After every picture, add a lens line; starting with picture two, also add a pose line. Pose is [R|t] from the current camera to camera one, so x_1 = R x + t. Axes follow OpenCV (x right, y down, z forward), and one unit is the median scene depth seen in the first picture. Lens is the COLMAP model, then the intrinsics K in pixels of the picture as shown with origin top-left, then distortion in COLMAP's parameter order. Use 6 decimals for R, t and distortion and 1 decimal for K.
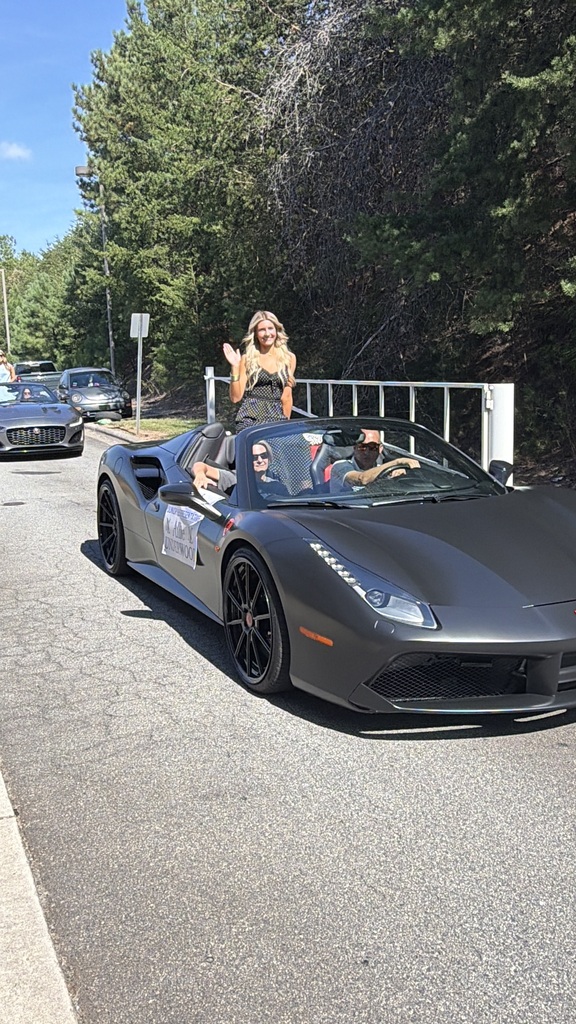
lens RADIAL K [[859.6, 0, 291.3], [0, 859.6, 522.2], [0, 0, 1]] dist [-0.028129, 0.050286]
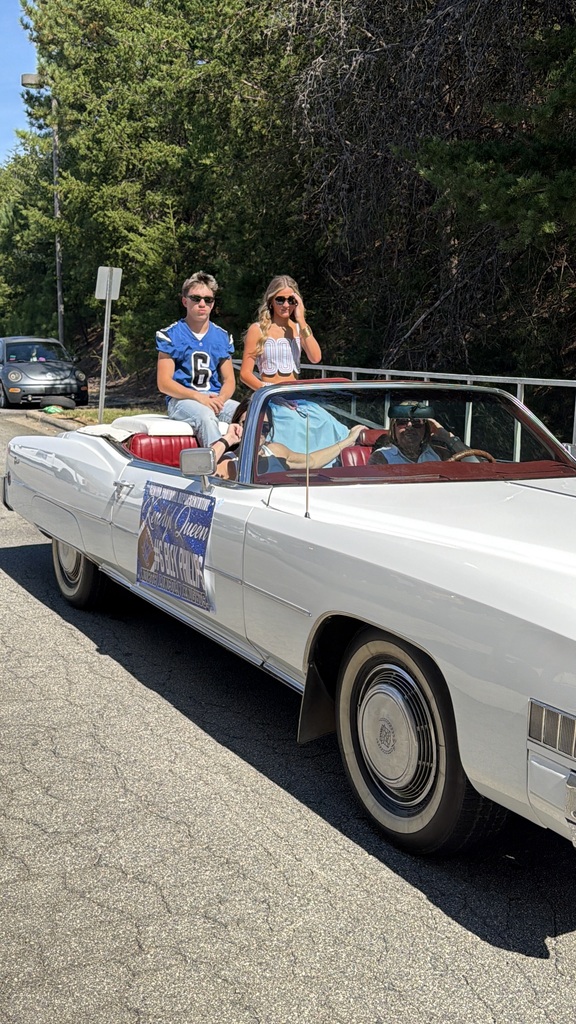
lens RADIAL K [[1050.9, 0, 294.6], [0, 1050.9, 527.1], [0, 0, 1]] dist [0.035299, 0.000000]
pose [[0.998707, 0.040610, 0.030567, -0.047132], [-0.040250, 0.999114, -0.012297, -0.018481], [-0.031039, 0.011051, 0.999457, 0.116944]]
